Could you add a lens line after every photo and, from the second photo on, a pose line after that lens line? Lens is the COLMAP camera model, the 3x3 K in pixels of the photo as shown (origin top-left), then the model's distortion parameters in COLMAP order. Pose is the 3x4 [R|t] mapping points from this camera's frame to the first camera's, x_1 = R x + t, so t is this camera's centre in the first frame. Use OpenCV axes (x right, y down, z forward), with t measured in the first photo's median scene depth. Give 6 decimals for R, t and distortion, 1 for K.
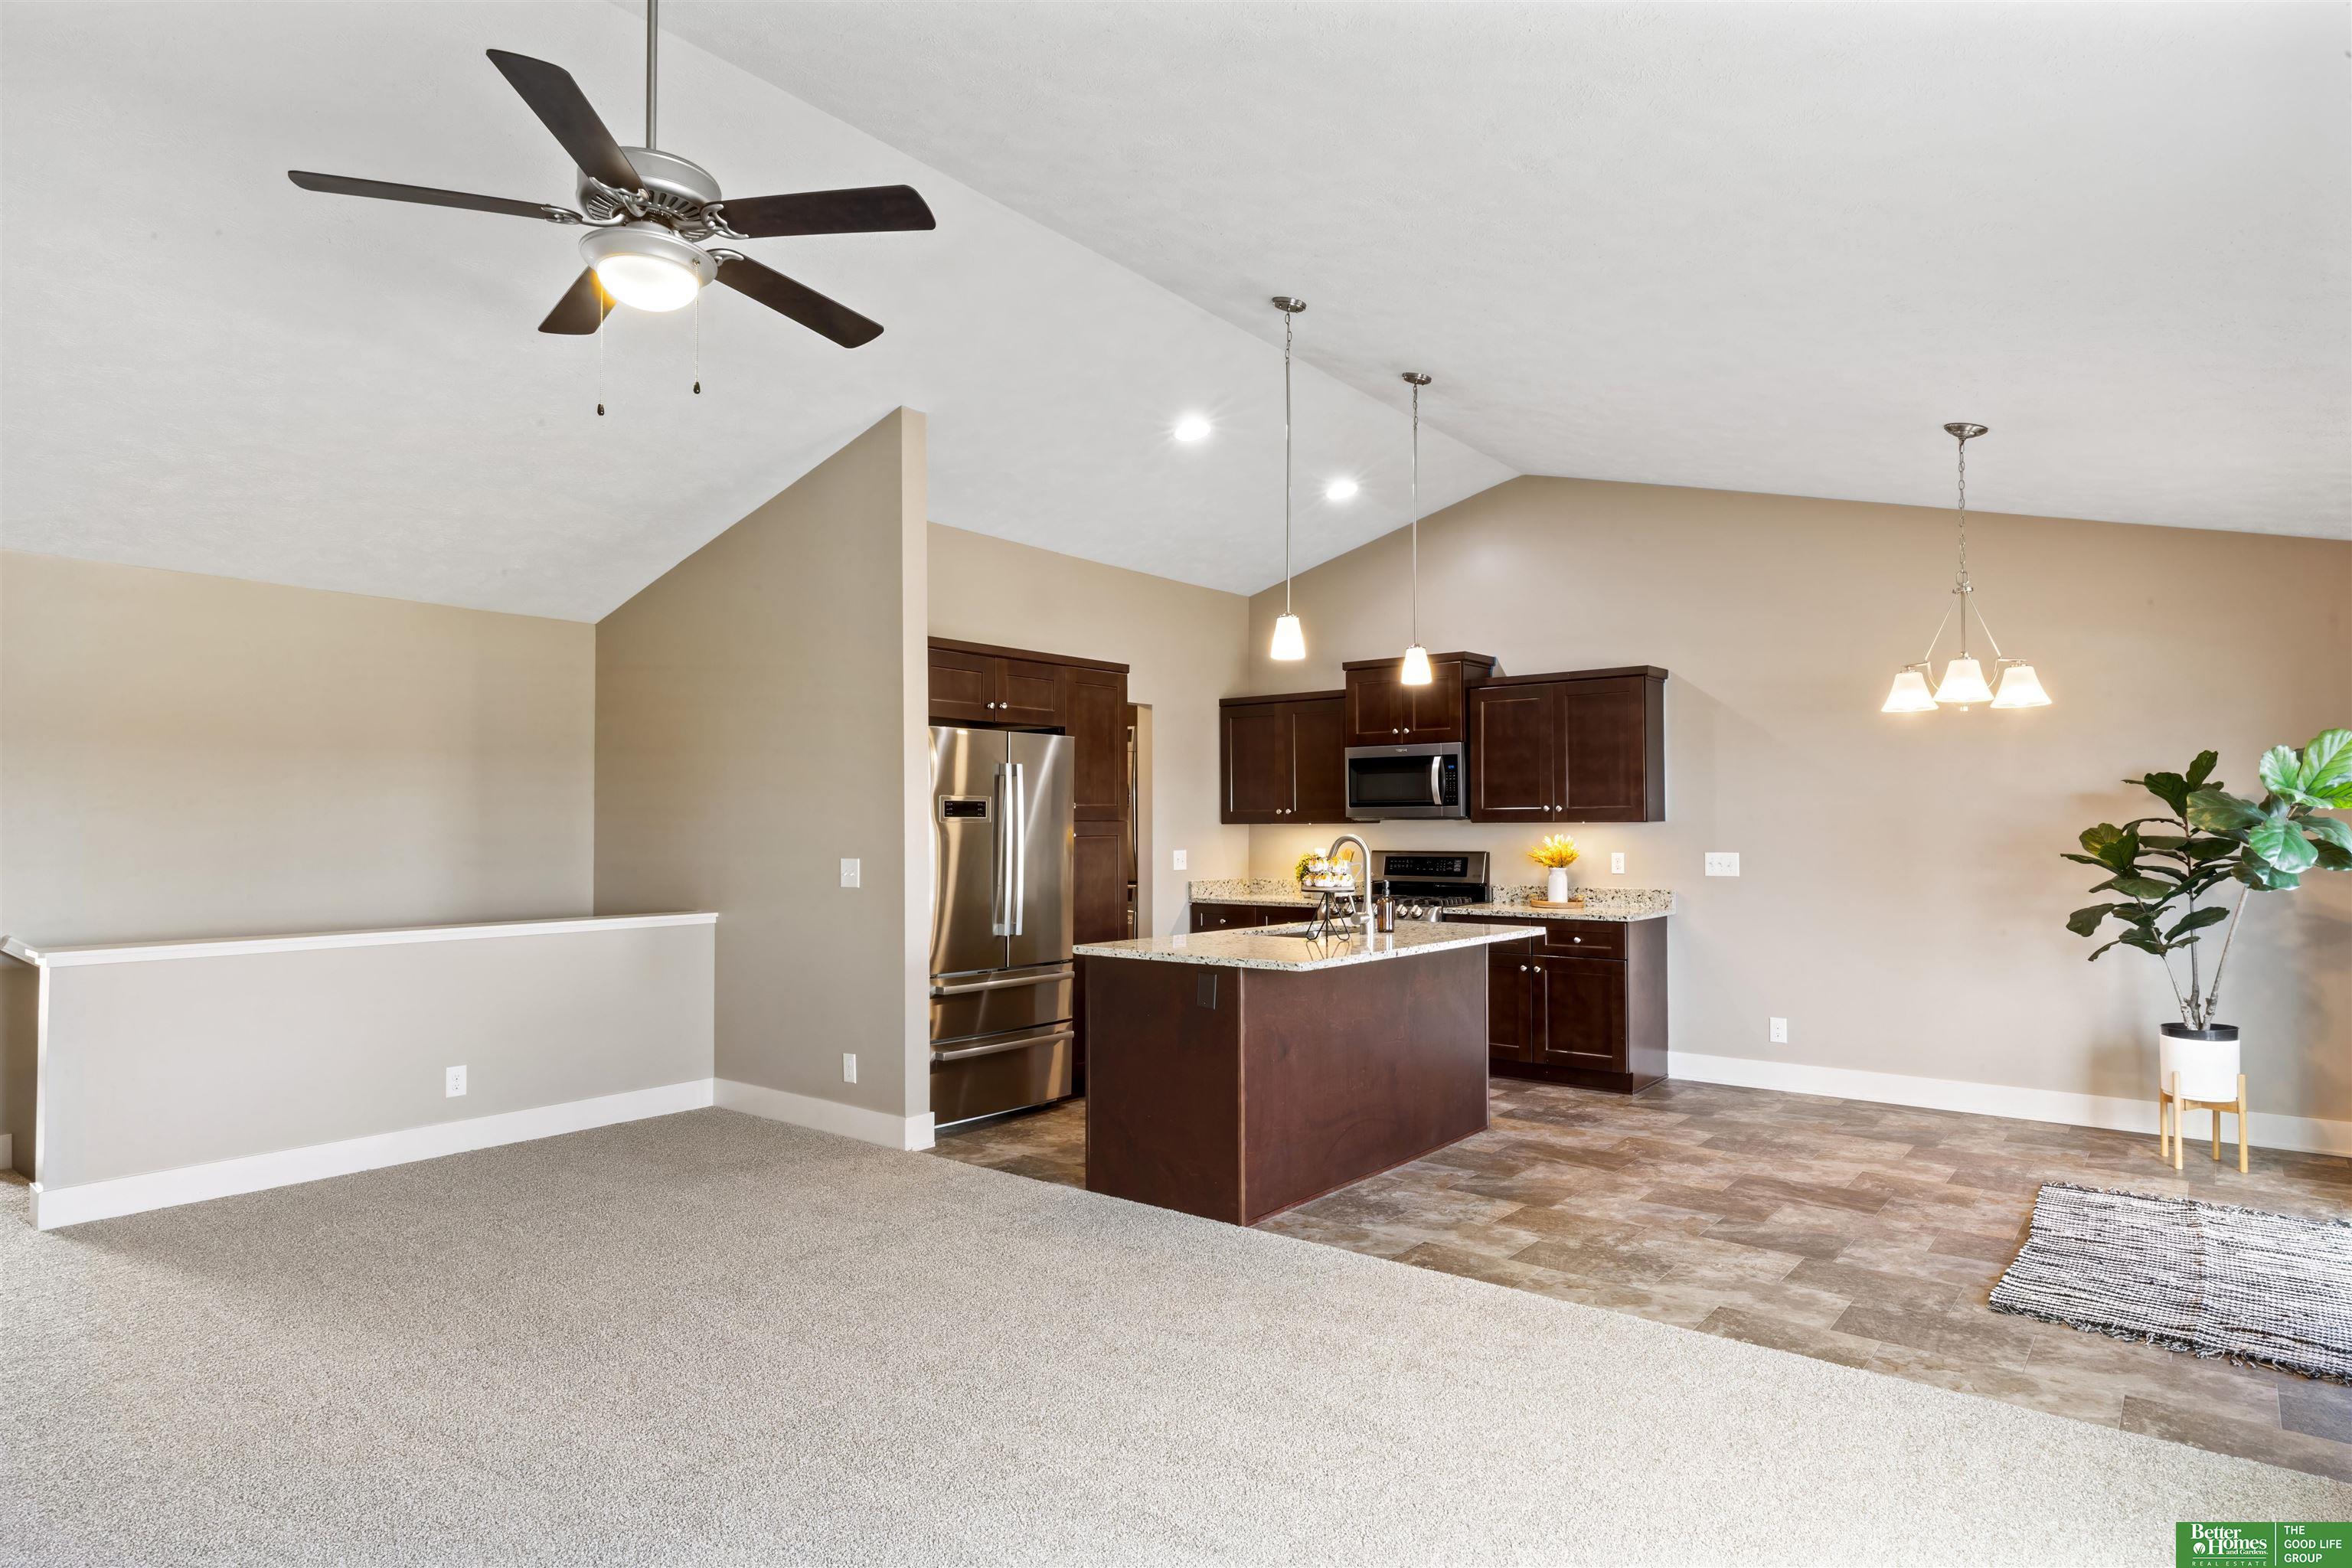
lens RADIAL K [[1294.3, 0, 1176.0], [0, 1294.3, 784.0], [0, 0, 1]] dist [0.002897, -0.000402]
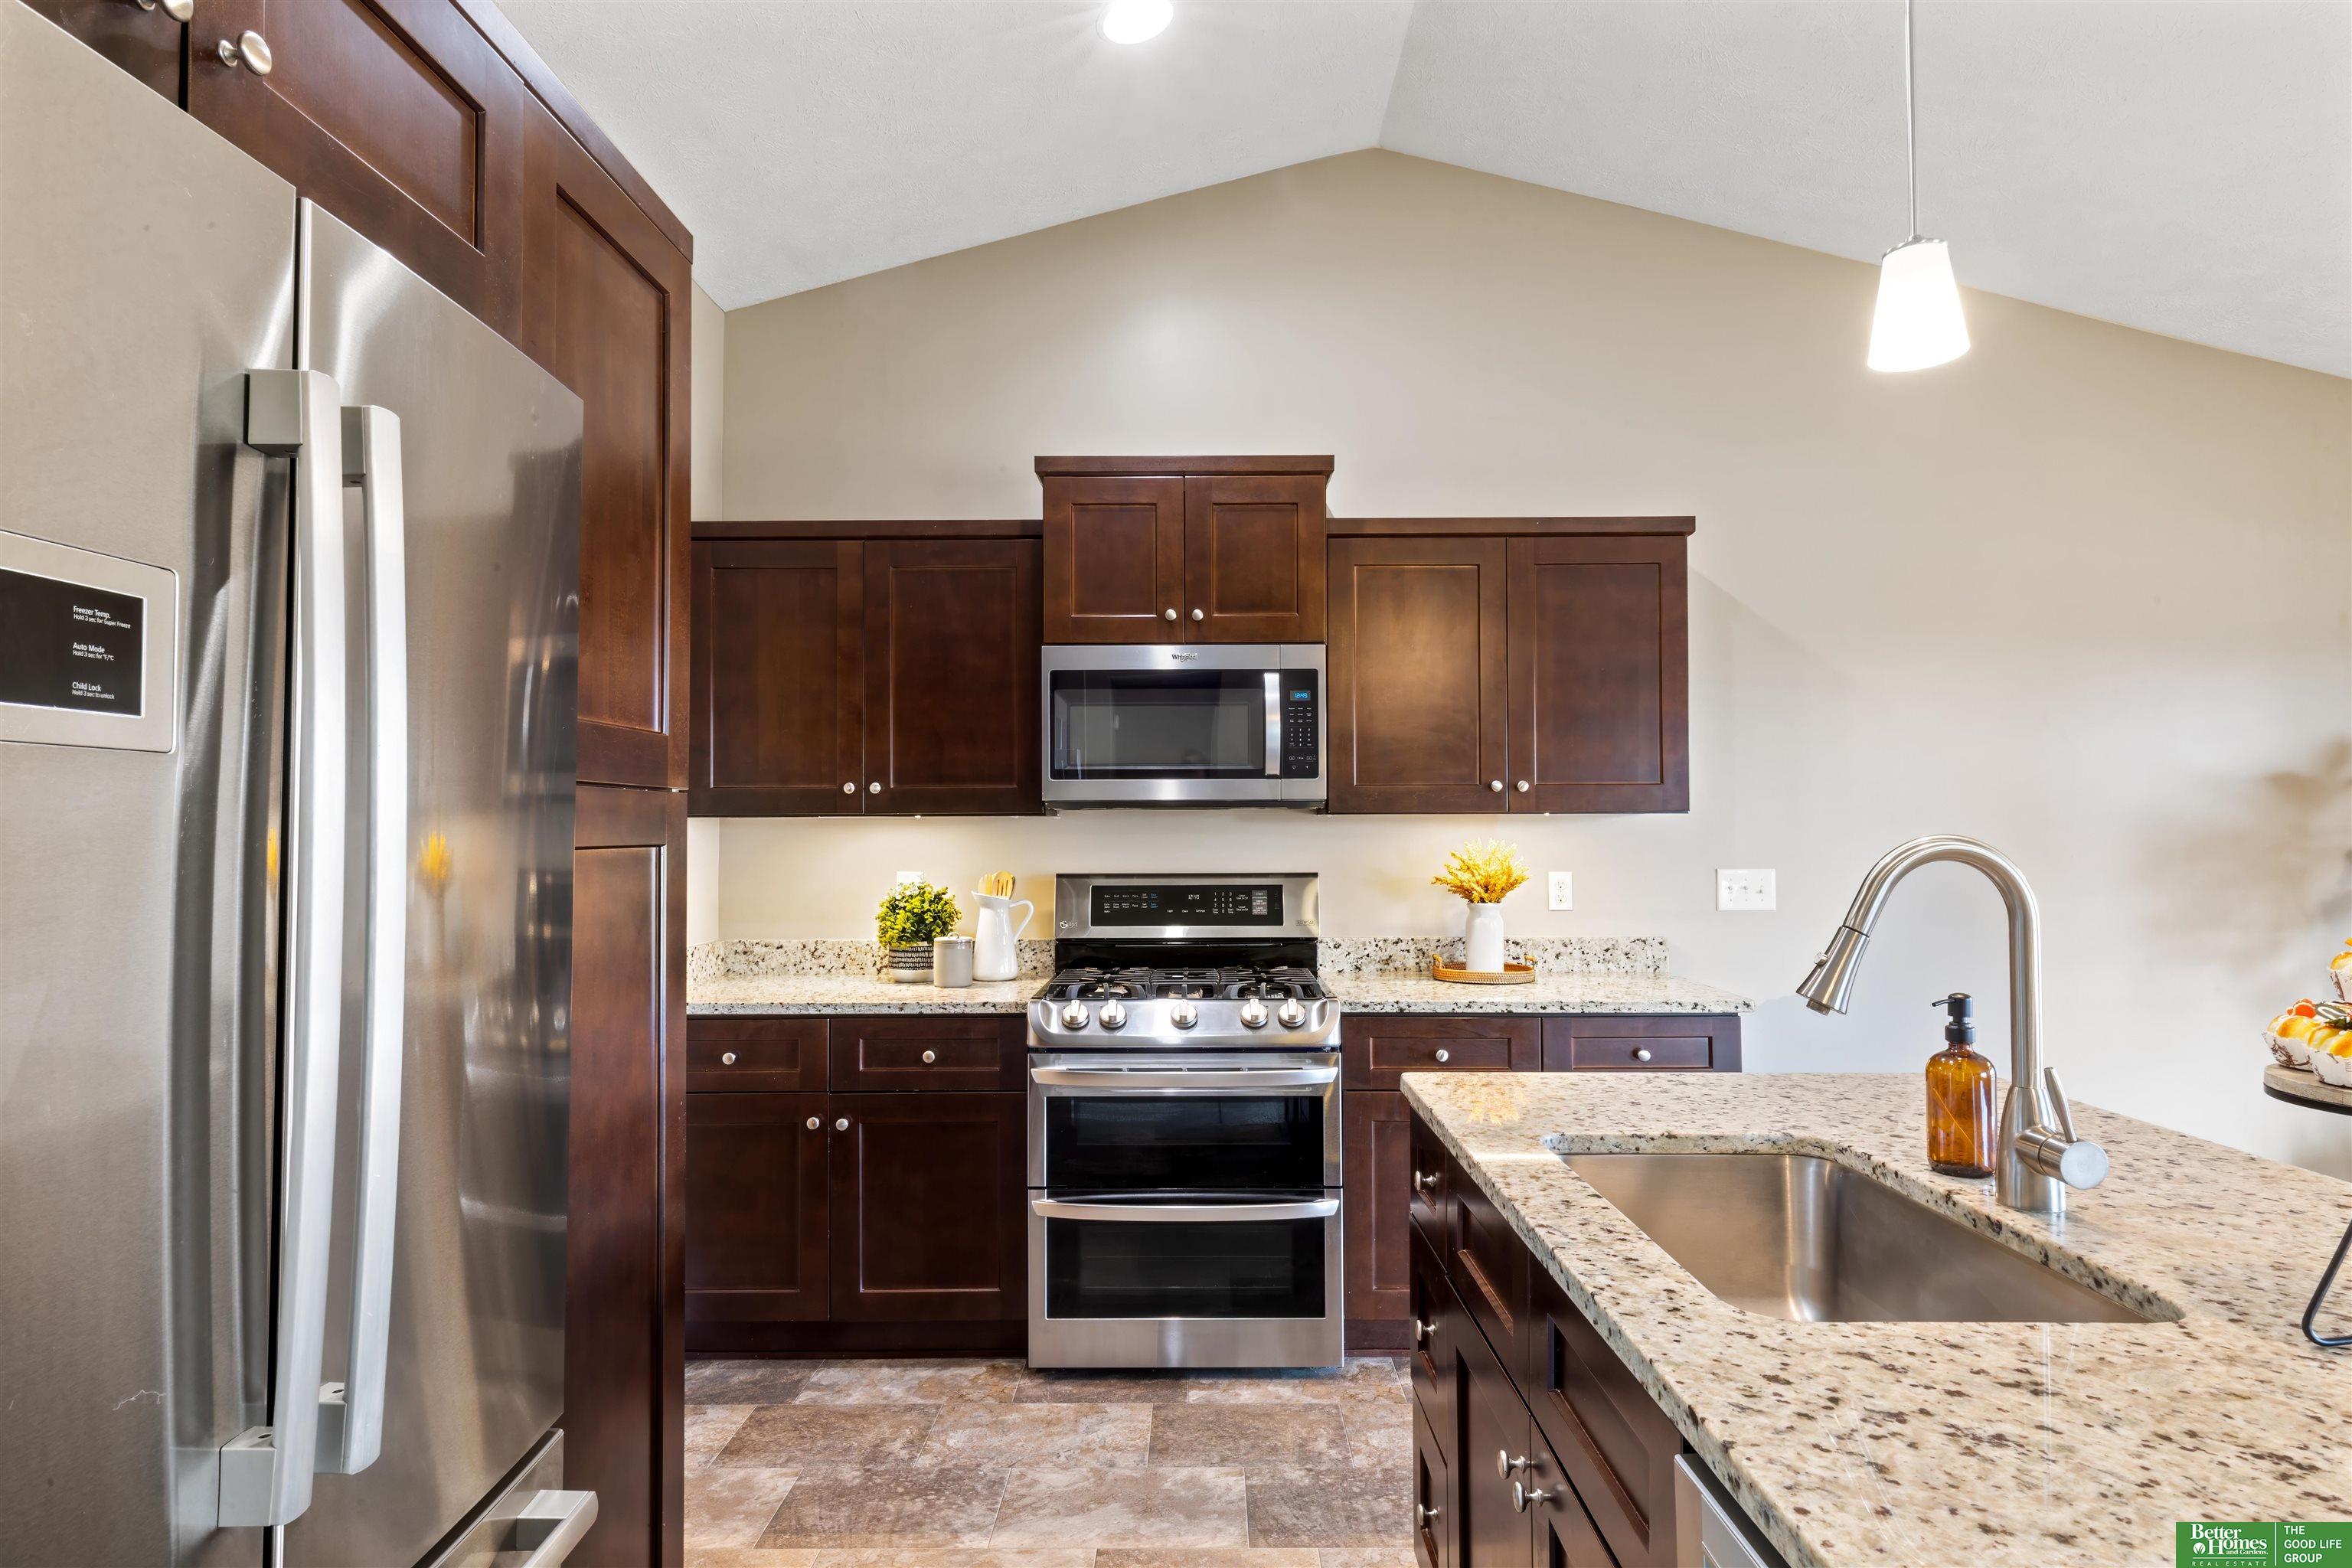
lens RADIAL K [[1294.3, 0, 1176.0], [0, 1294.3, 784.0], [0, 0, 1]] dist [0.002897, -0.000402]
pose [[0.782762, 0.024478, 0.621840, -0.117218], [-0.020031, 0.999699, -0.014136, 0.026602], [-0.621999, -0.001391, 0.783017, 0.657050]]
